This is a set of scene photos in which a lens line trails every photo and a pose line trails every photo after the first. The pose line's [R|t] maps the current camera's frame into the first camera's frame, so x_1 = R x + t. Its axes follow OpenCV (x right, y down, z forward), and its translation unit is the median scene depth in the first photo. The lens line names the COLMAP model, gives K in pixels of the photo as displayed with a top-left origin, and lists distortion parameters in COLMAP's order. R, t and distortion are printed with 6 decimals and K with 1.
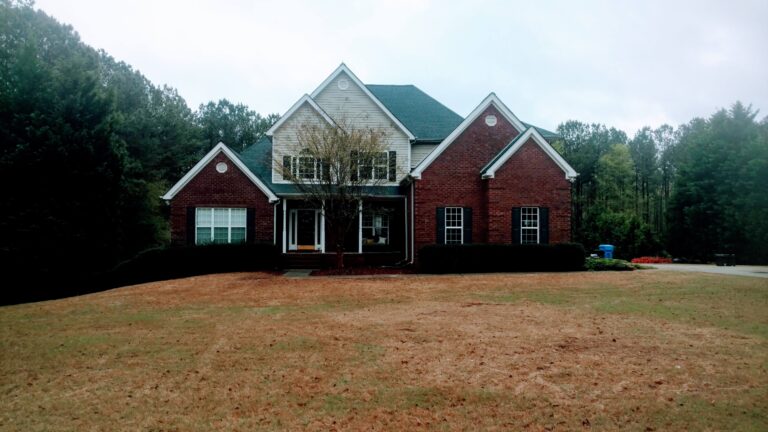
lens RADIAL K [[553.4, 0, 384.0], [0, 553.4, 216.0], [0, 0, 1]] dist [0.054362, 0.000376]
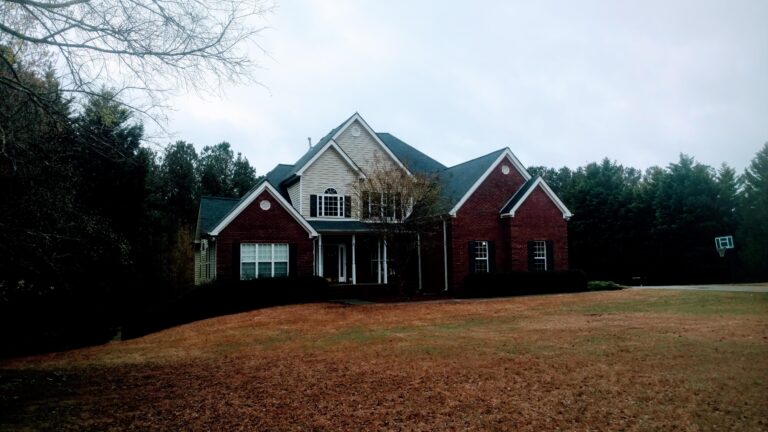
lens RADIAL K [[553.4, 0, 384.0], [0, 553.4, 216.0], [0, 0, 1]] dist [0.054362, 0.000376]
pose [[0.954557, 0.007406, 0.297937, -0.390560], [0.011783, 0.997972, -0.062558, 0.001667], [-0.297796, 0.063226, 0.952533, -0.065246]]
